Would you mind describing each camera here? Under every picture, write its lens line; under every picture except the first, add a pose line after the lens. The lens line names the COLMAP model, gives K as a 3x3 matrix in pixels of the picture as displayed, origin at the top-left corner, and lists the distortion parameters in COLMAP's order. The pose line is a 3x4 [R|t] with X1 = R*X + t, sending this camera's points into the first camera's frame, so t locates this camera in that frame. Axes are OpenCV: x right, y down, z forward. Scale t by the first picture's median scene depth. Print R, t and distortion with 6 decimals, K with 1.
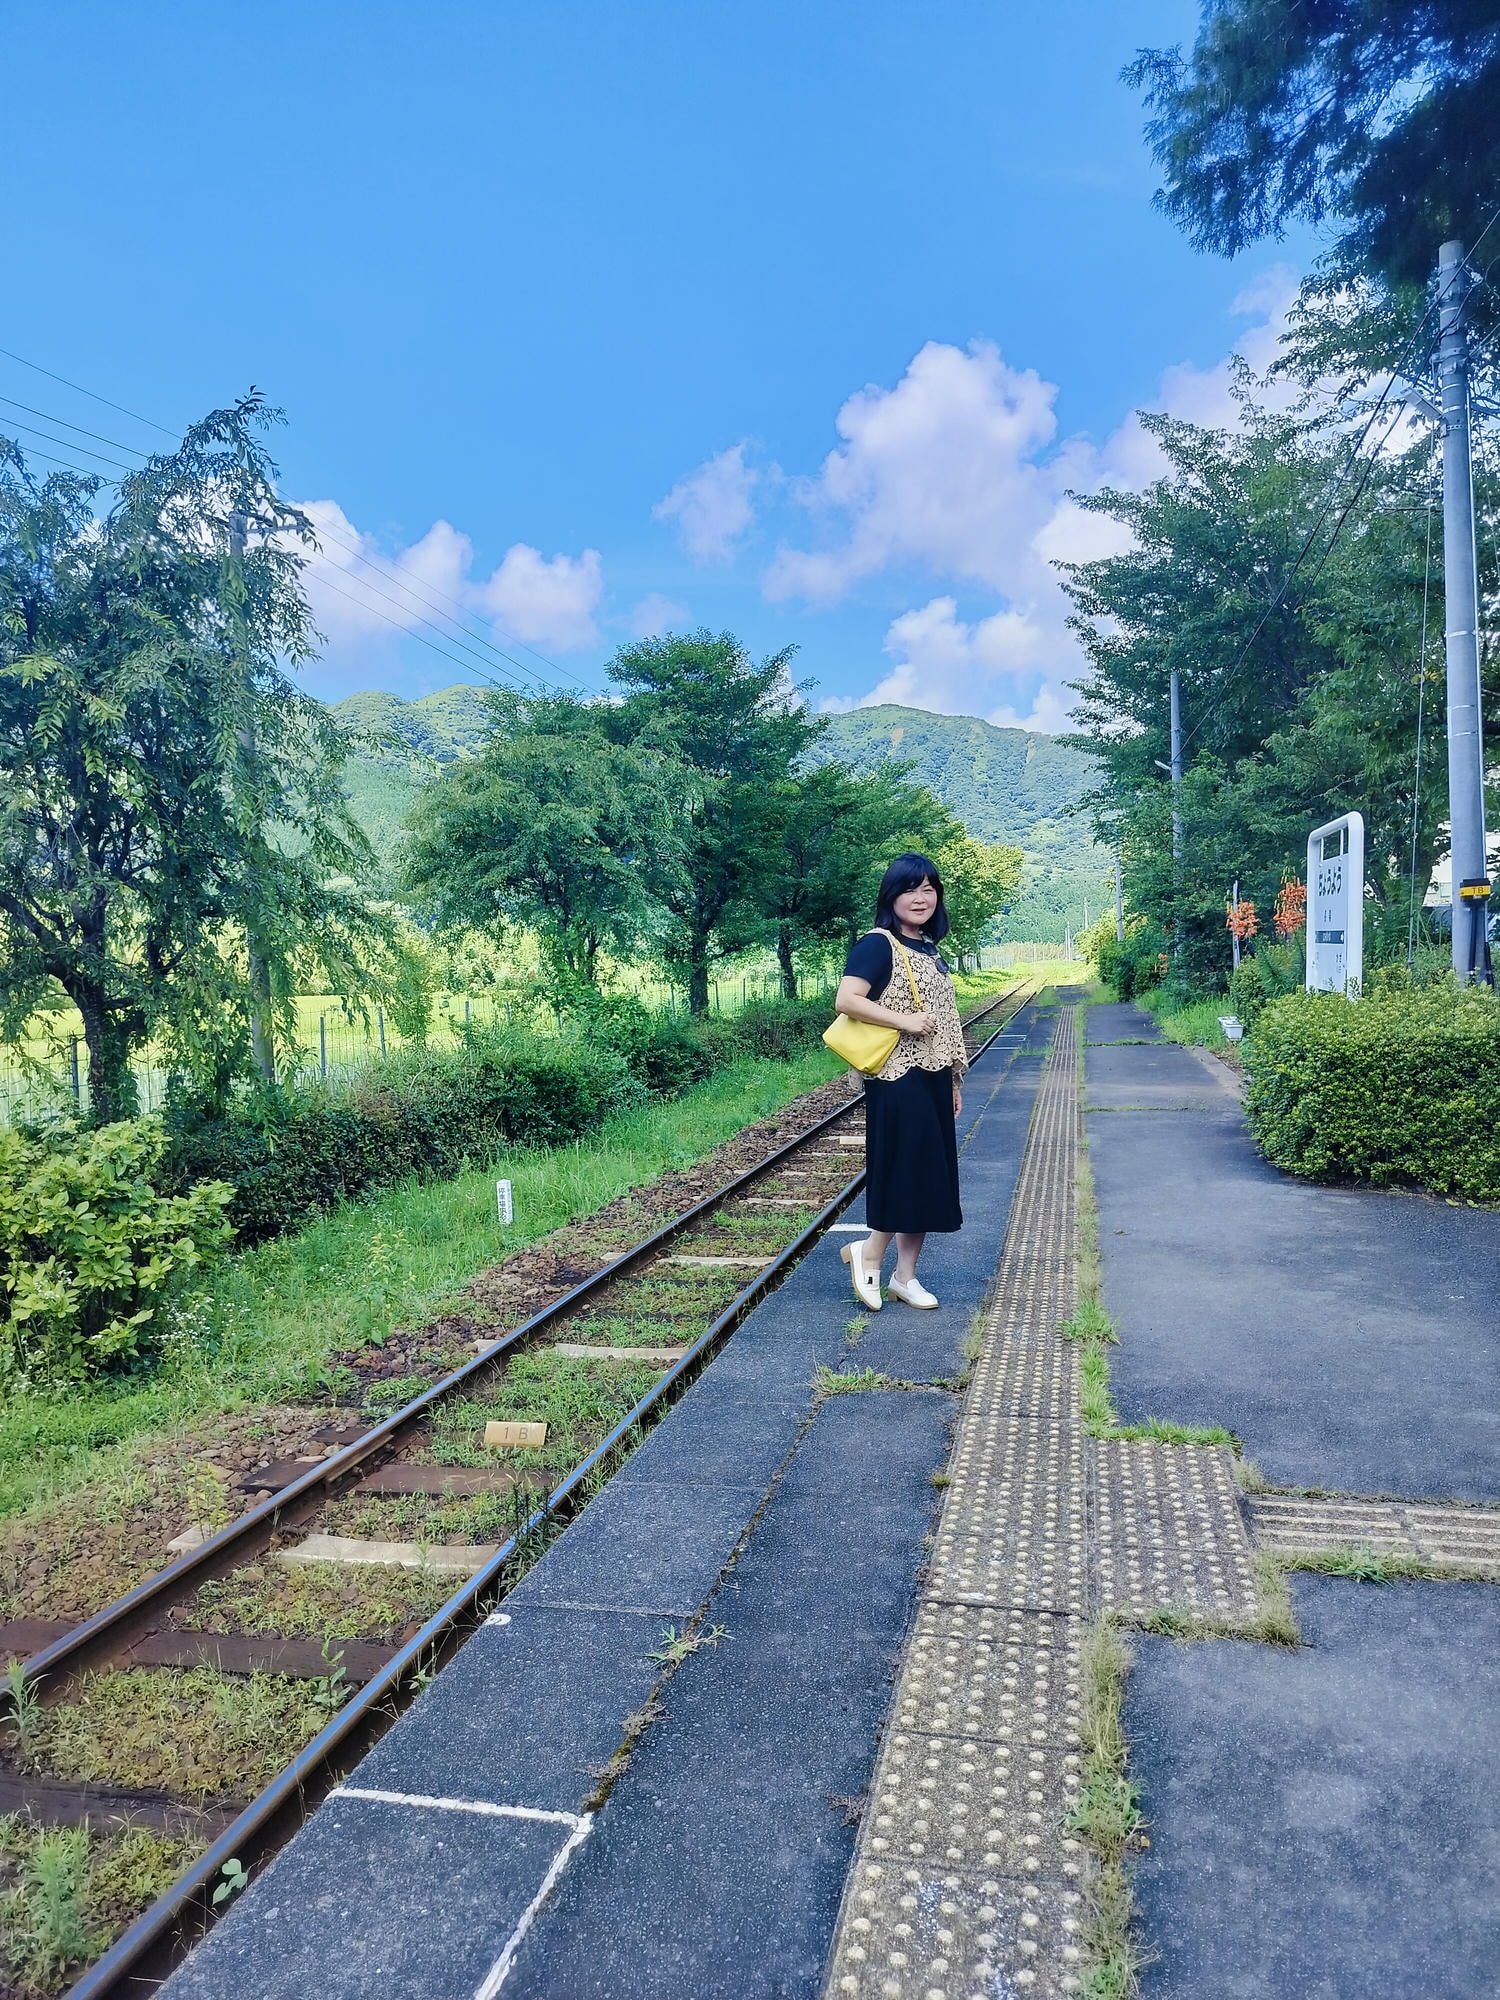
lens RADIAL K [[1389.0, 0, 713.1], [0, 1389.0, 1025.6], [0, 0, 1]] dist [0.003674, -0.002114]
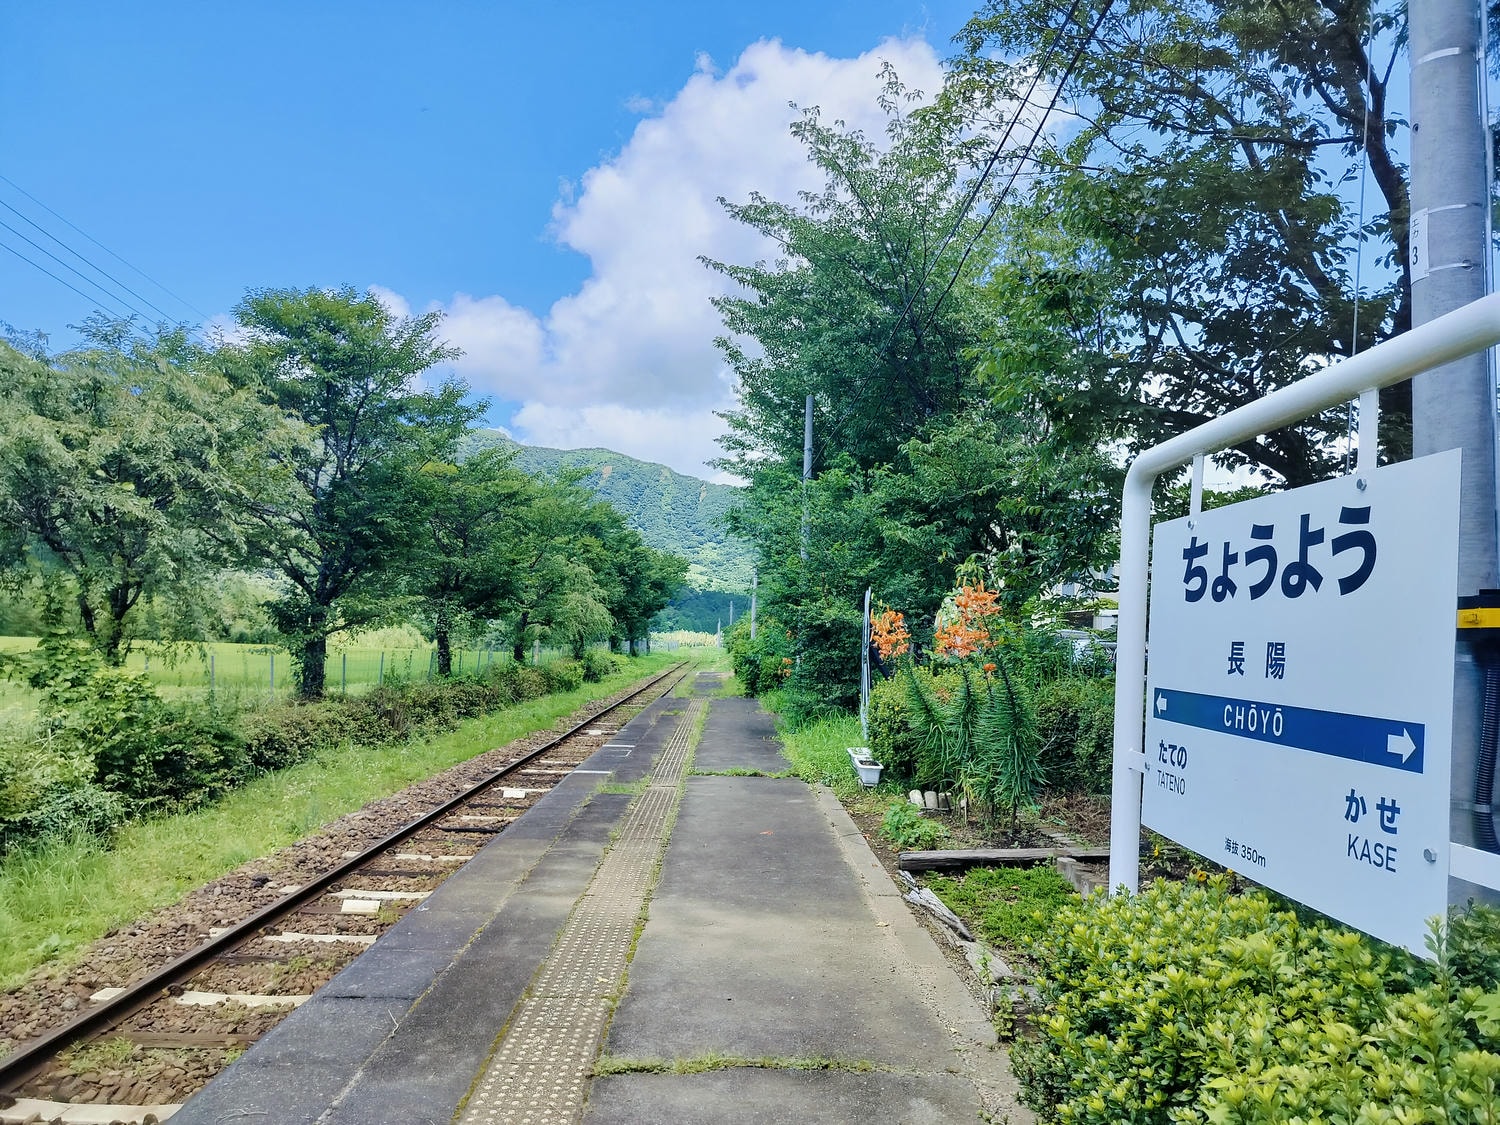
lens RADIAL K [[1041.8, 0, 783.4], [0, 1041.8, 572.1], [0, 0, 1]] dist [0.003674, -0.002114]
pose [[0.950054, 0.086093, 0.299974, 0.080380], [-0.052206, 0.991494, -0.119220, -0.020741], [-0.307687, 0.097605, 0.946468, 0.250420]]
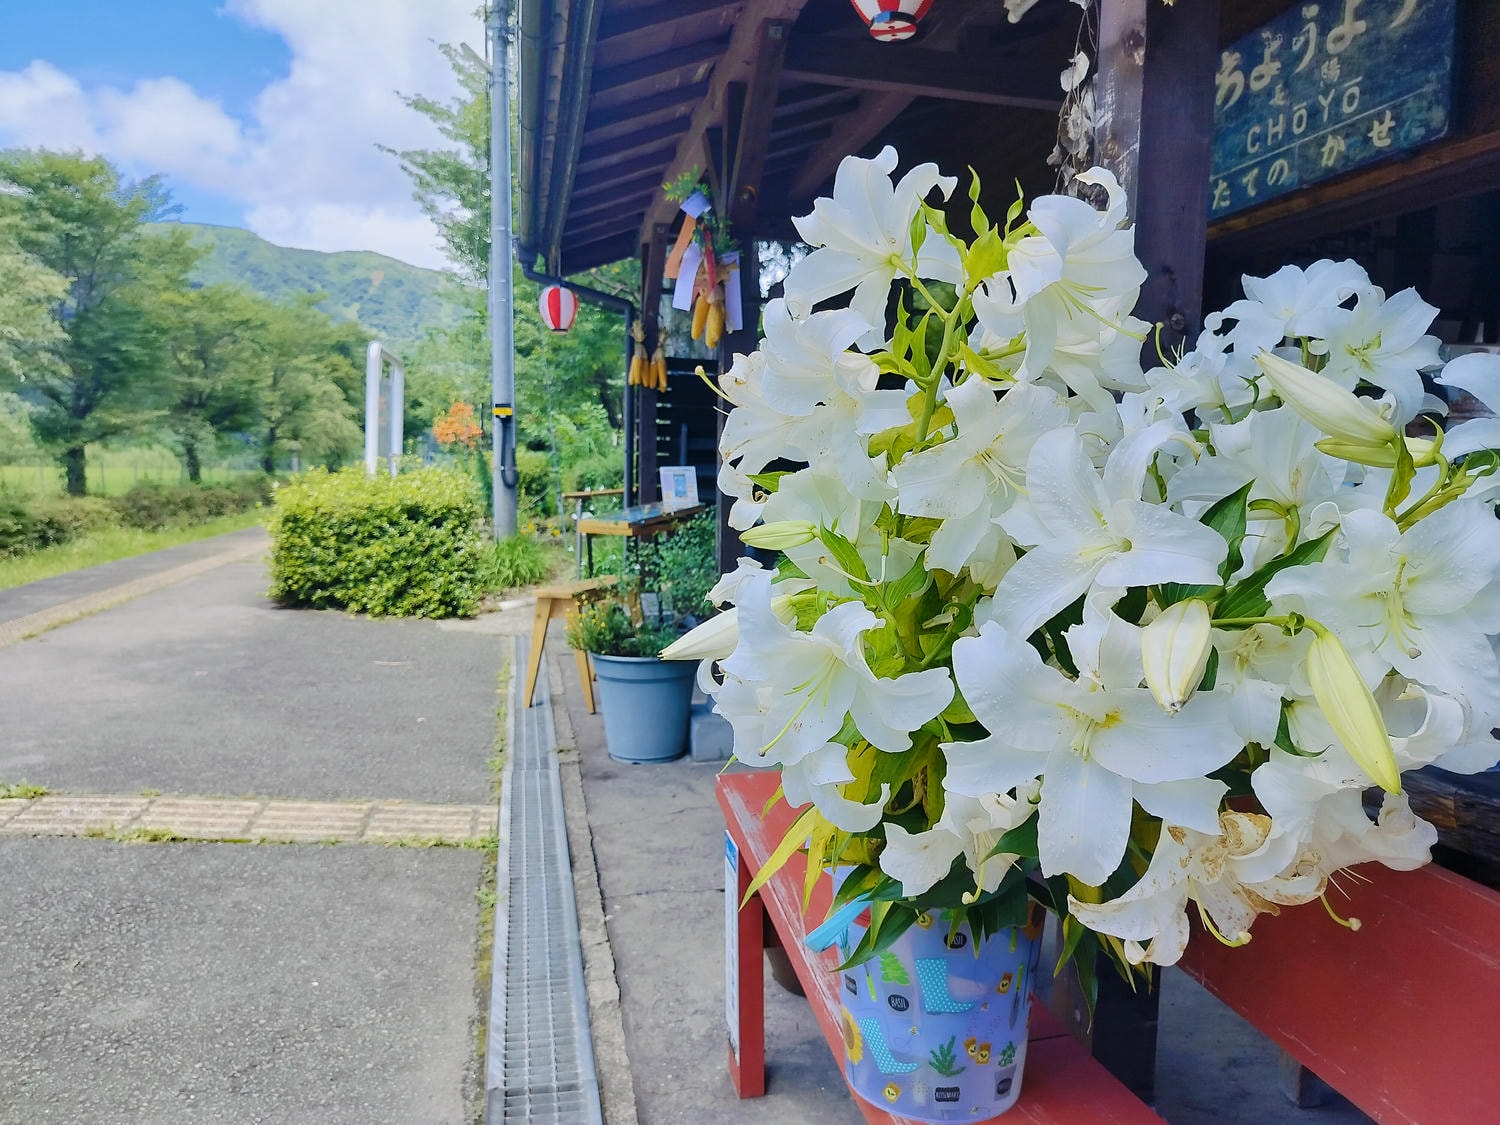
lens RADIAL K [[1064.0, 0, 750.0], [0, 1064.0, 562.5], [0, 0, 1]] dist [0.003828, -0.003986]
pose [[0.890464, 0.013517, 0.454853, 0.092831], [-0.032915, 0.998854, 0.034754, 0.004434], [-0.453862, -0.045919, 0.889888, -0.037035]]
